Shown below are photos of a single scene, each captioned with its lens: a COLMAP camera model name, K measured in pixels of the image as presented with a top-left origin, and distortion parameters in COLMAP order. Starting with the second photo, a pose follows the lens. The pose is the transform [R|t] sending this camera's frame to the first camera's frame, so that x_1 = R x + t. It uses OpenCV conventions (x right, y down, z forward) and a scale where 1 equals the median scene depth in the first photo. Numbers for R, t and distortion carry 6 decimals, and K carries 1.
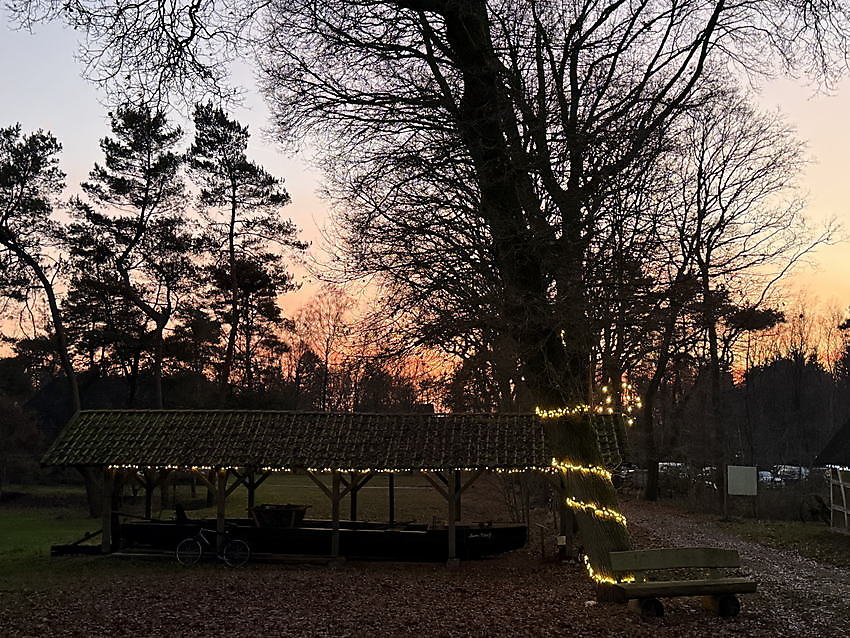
lens RADIAL K [[1034.6, 0, 425.0], [0, 1034.6, 319.0], [0, 0, 1]] dist [0.087161, 0.008957]
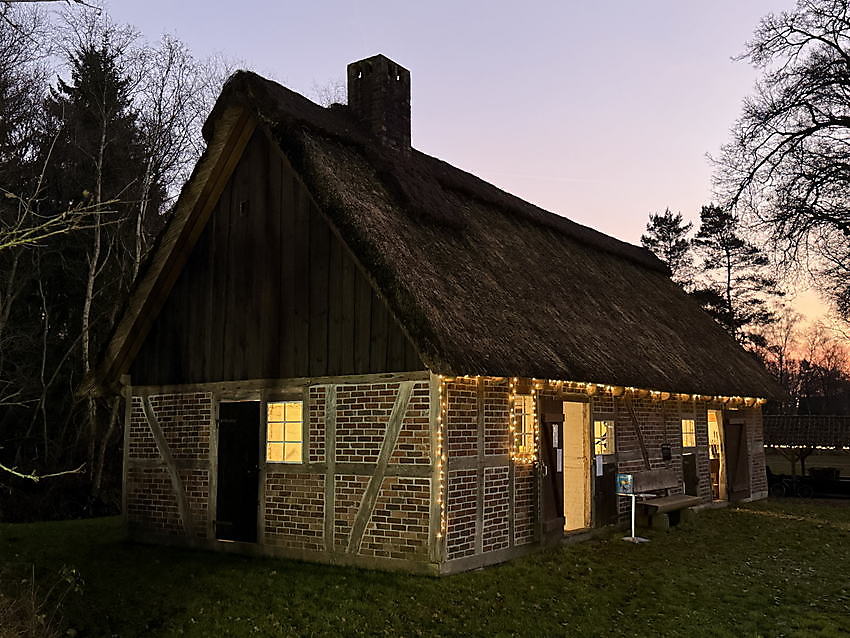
lens RADIAL K [[873.7, 0, 425.0], [0, 873.7, 319.0], [0, 0, 1]] dist [0.015488, 0.011037]
pose [[0.896186, -0.068033, -0.438431, -0.033914], [0.063761, 0.997665, -0.024478, -0.037360], [0.439073, -0.006018, 0.898431, -0.293689]]
